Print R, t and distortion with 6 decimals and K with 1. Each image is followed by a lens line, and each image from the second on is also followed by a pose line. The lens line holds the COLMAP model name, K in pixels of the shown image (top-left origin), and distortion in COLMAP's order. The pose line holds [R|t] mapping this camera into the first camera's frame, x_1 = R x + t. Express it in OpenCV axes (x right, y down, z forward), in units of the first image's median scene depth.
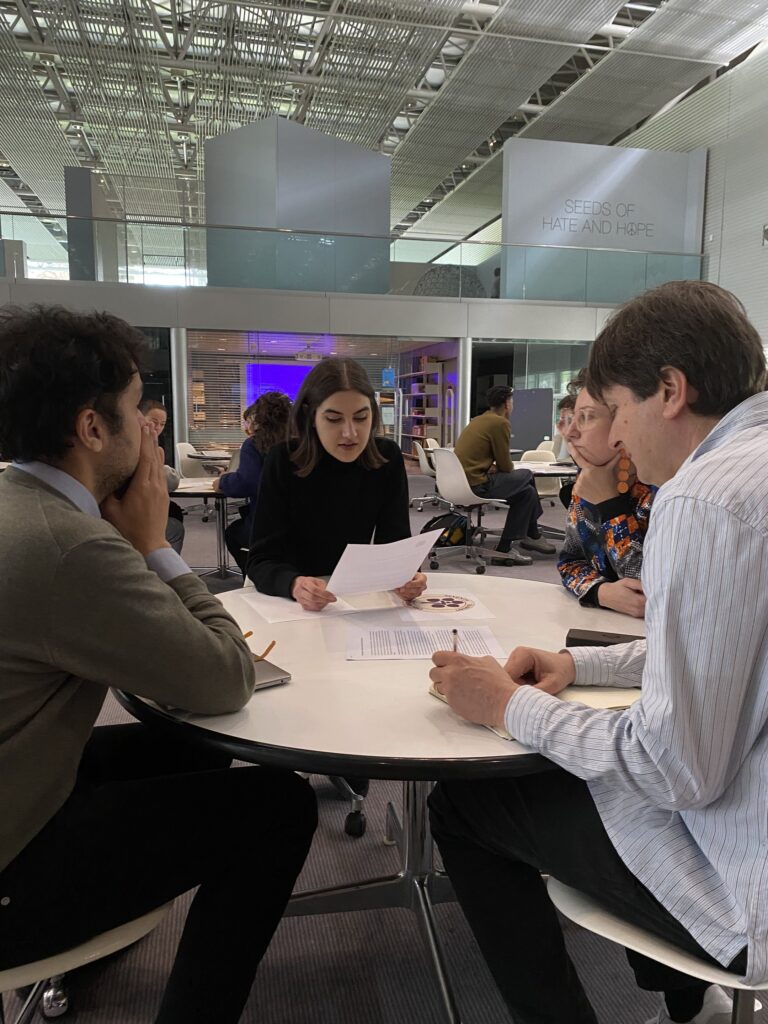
lens RADIAL K [[777.5, 0, 395.8], [0, 777.5, 503.1], [0, 0, 1]] dist [0.010545, -0.001096]
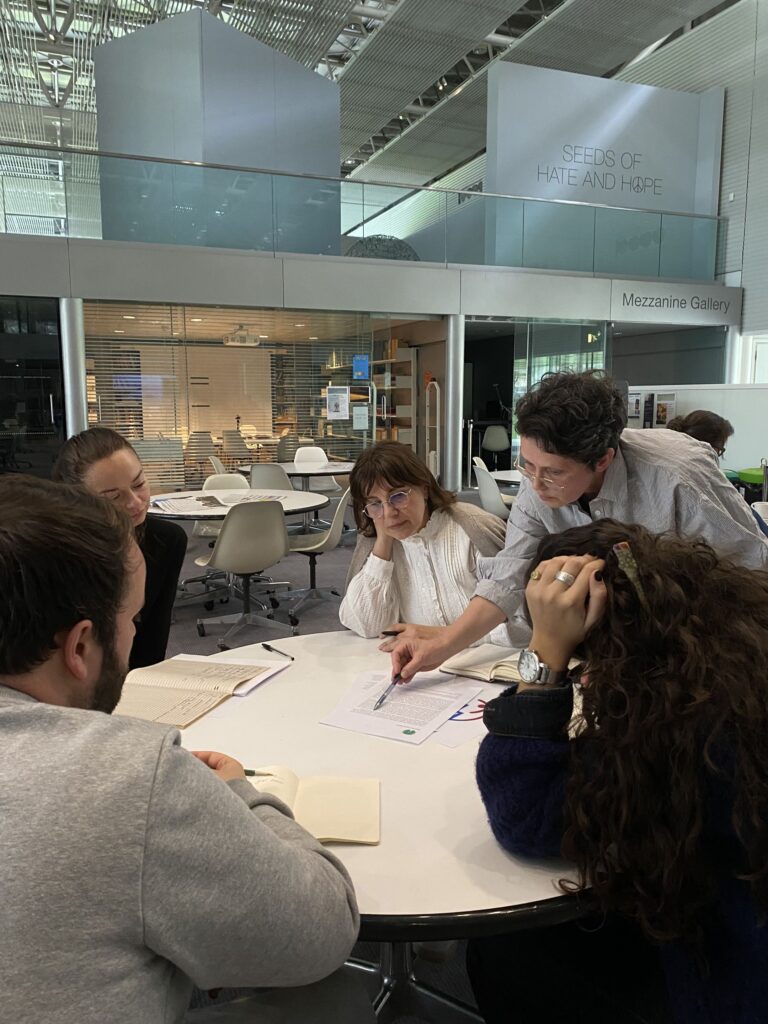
lens RADIAL K [[780.4, 0, 380.3], [0, 780.4, 503.2], [0, 0, 1]] dist [-0.009213, 0.028972]
pose [[0.990499, -0.028016, 0.134632, -0.087719], [0.026201, 0.999541, 0.015230, -0.036657], [-0.134997, -0.011558, 0.990779, 0.222432]]
